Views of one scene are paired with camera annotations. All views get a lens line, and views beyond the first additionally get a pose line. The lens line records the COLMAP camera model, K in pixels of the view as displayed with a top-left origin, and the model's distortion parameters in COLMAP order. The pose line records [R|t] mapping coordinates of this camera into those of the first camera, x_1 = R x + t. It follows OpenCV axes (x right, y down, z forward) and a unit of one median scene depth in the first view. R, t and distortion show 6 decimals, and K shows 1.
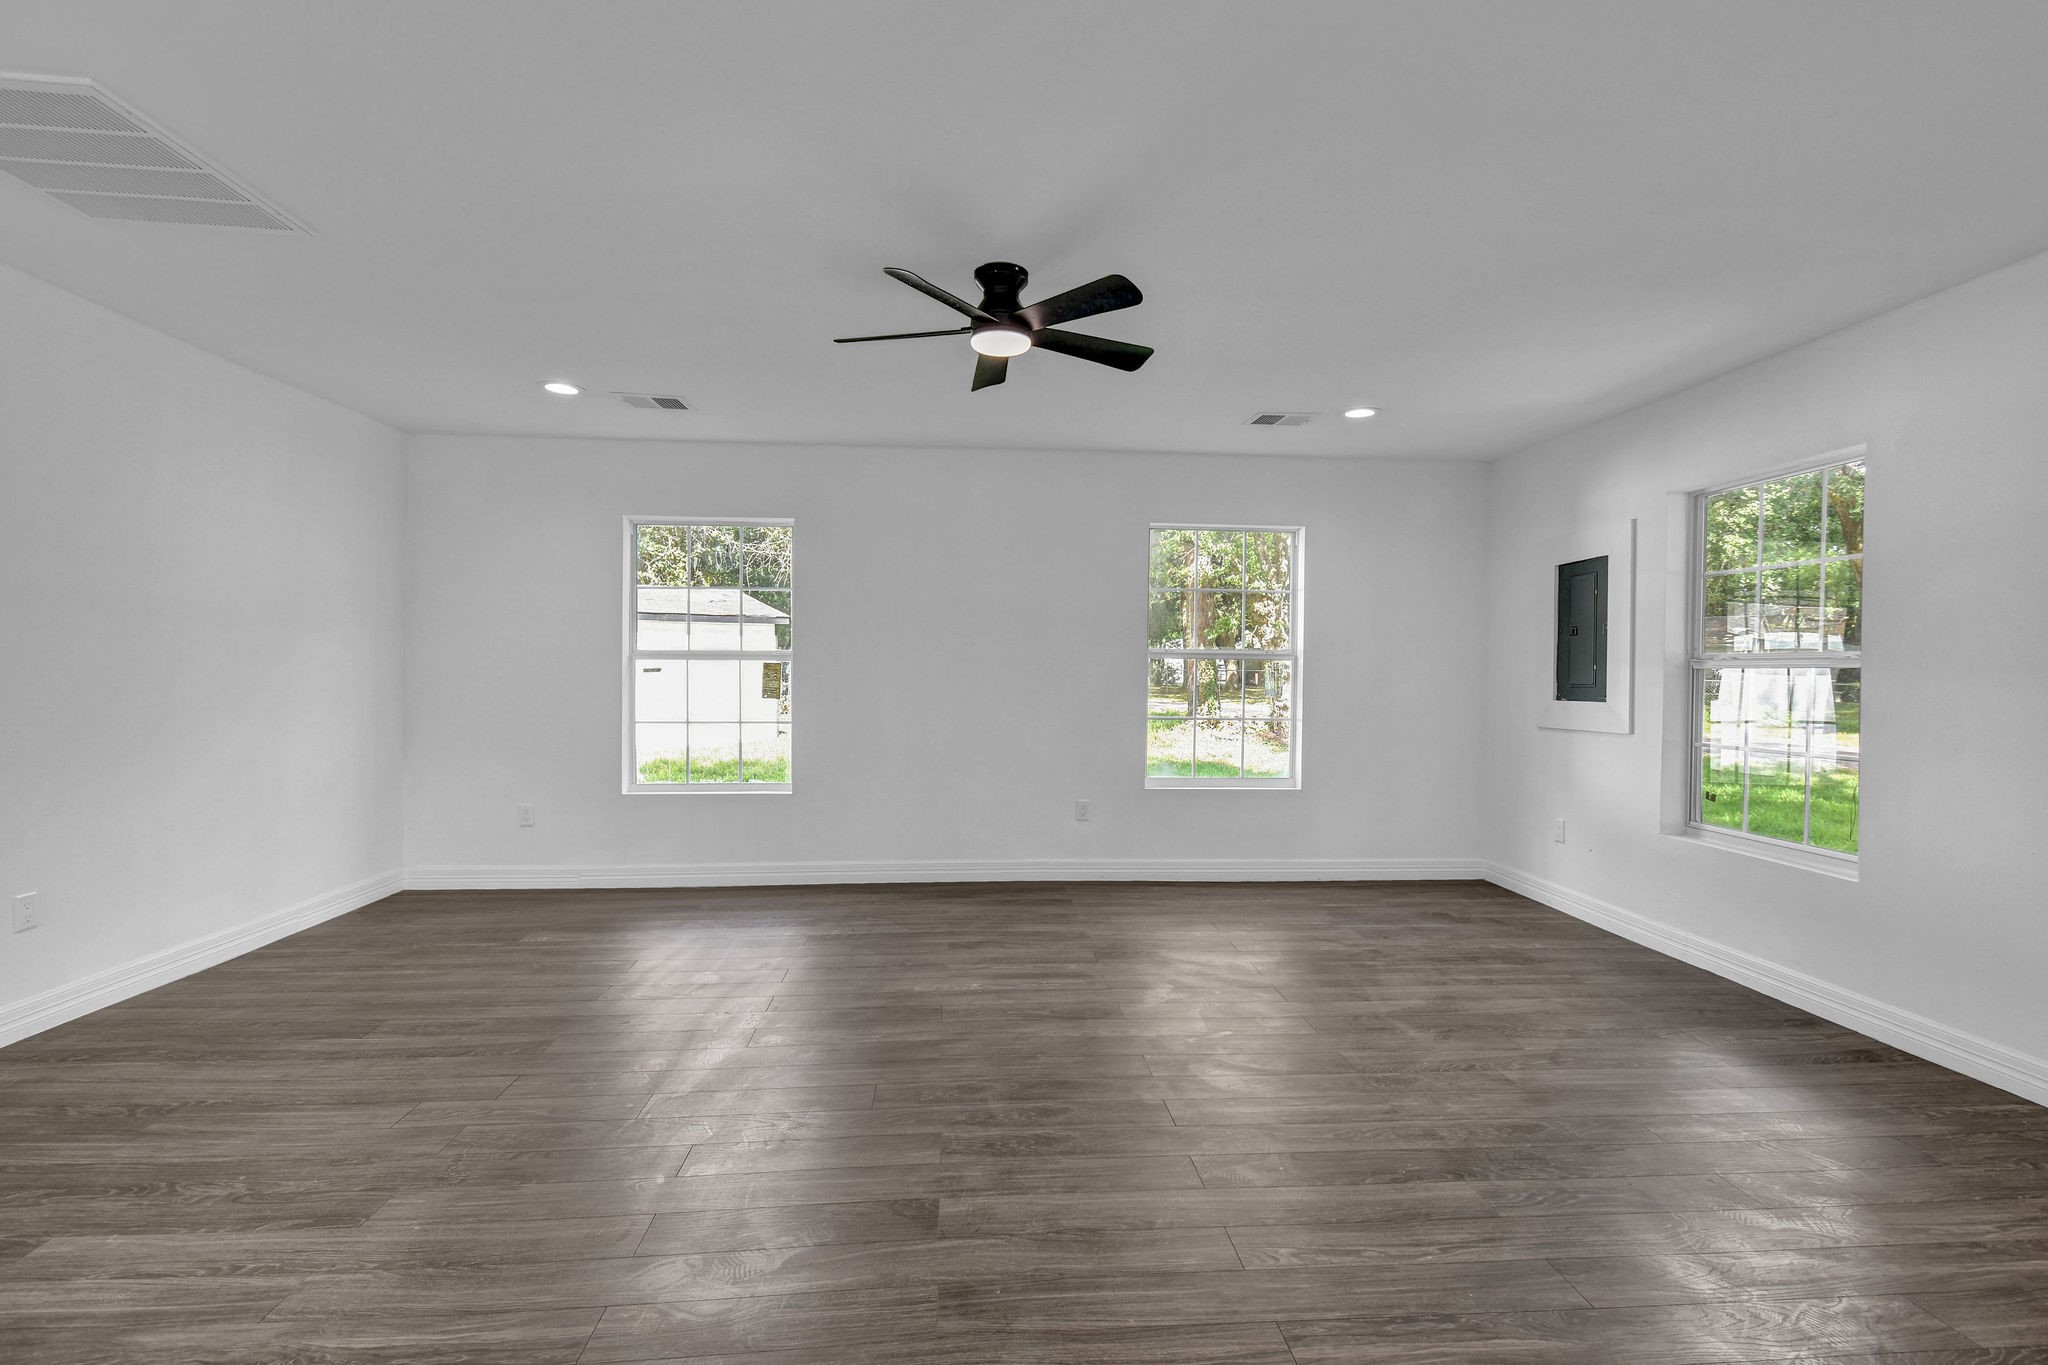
lens RADIAL K [[801.6, 0, 1114.3], [0, 801.6, 684.6], [0, 0, 1]] dist [0.000737, -0.000471]
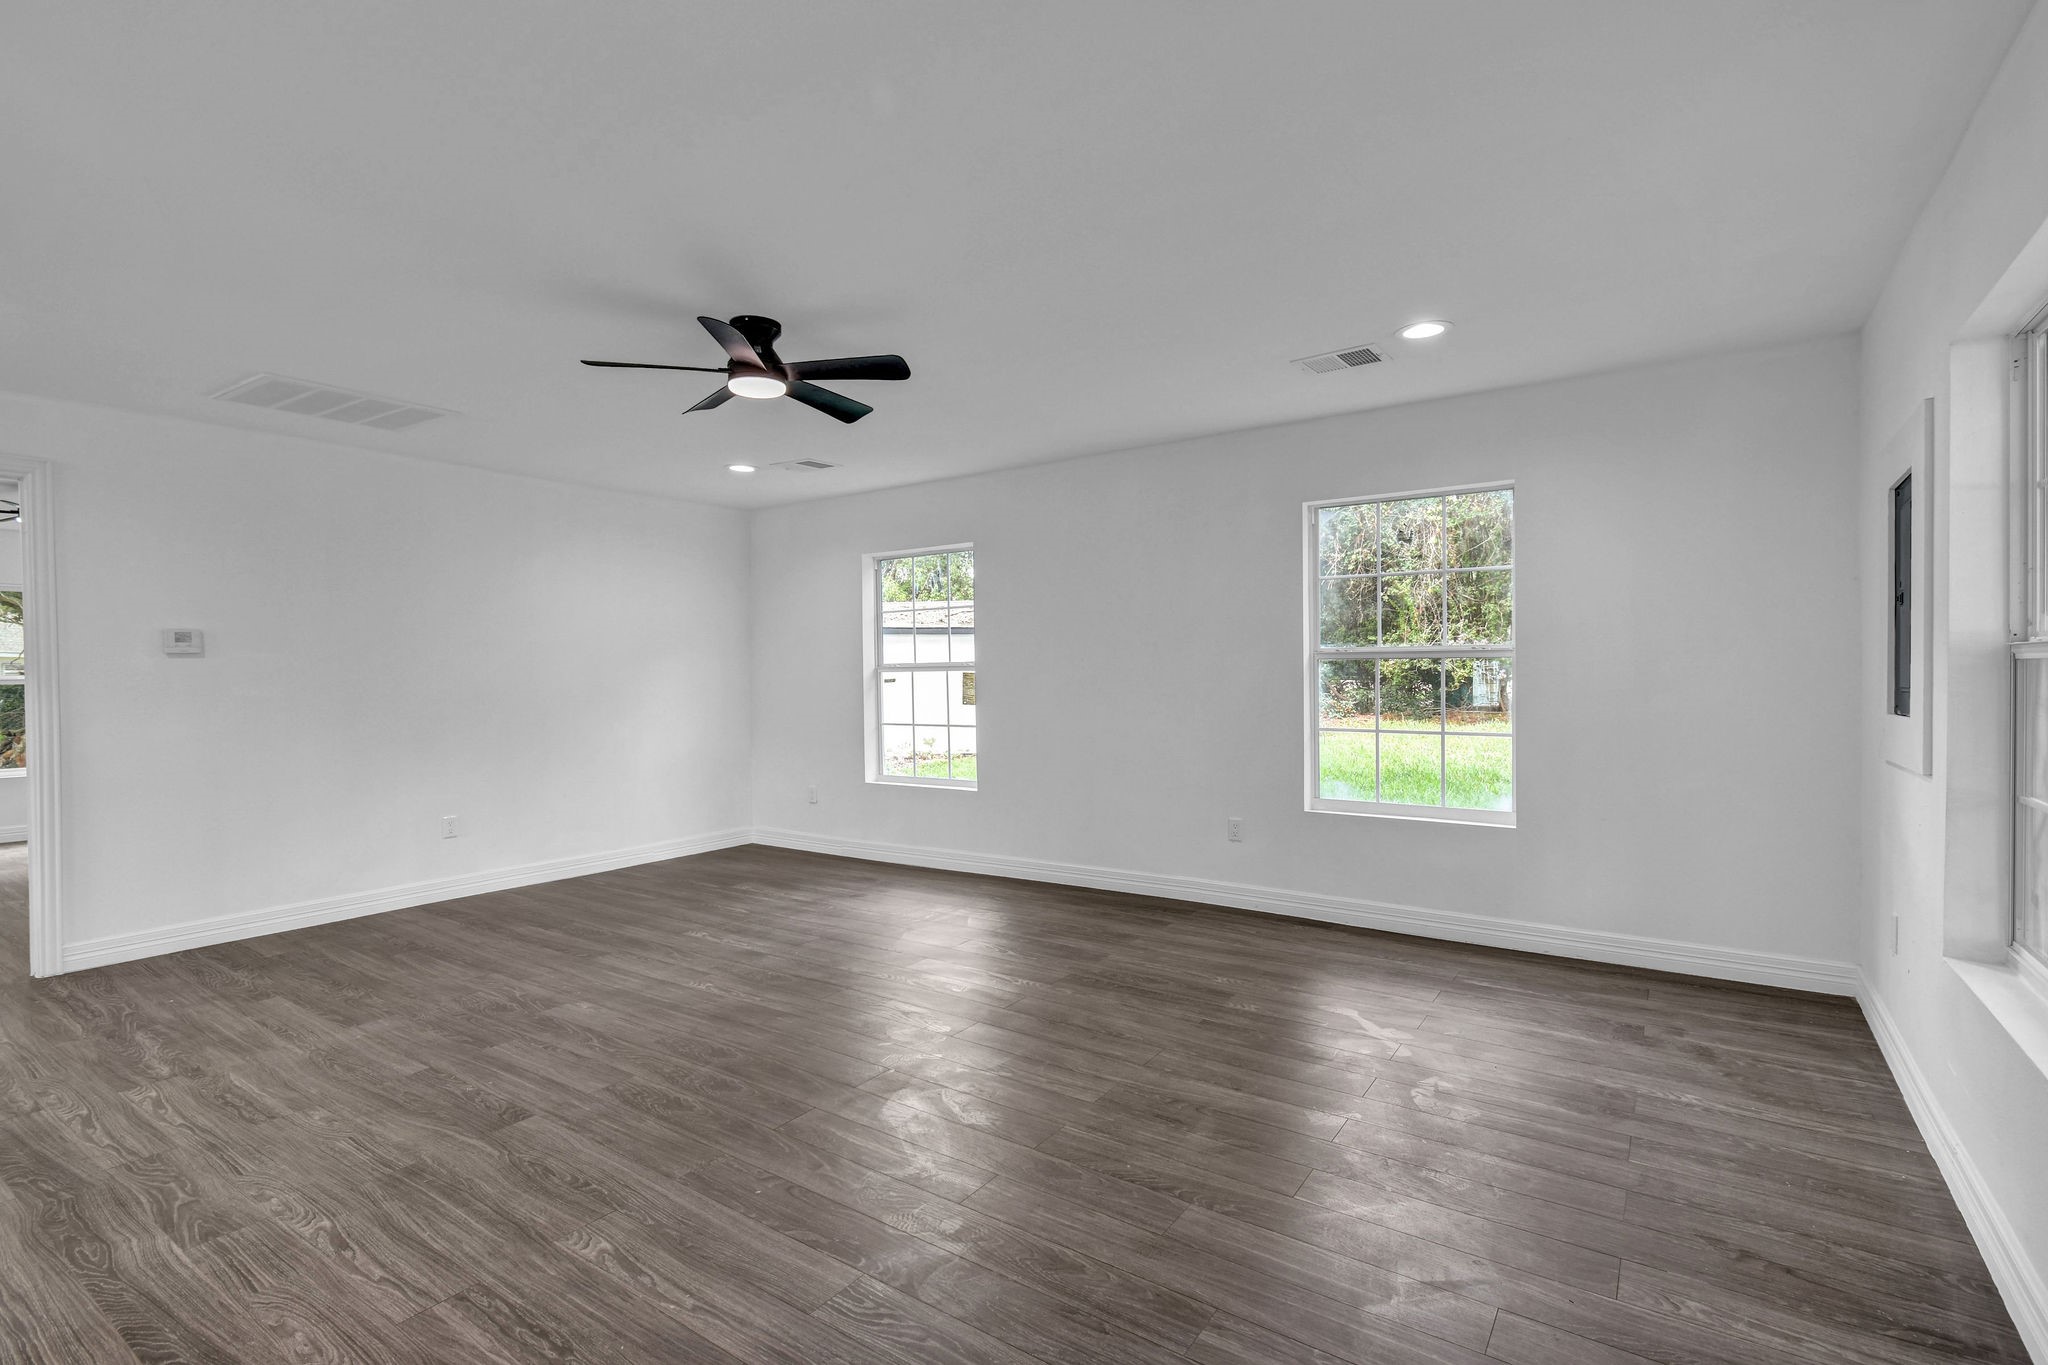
lens RADIAL K [[871.4, 0, 1194.9], [0, 871.4, 685.7], [0, 0, 1]] dist [0.003191, -0.001115]
pose [[0.825033, -0.006169, -0.565051, 0.657630], [0.005620, 0.999981, -0.002711, -0.004916], [0.565057, -0.000939, 0.825051, 0.221394]]
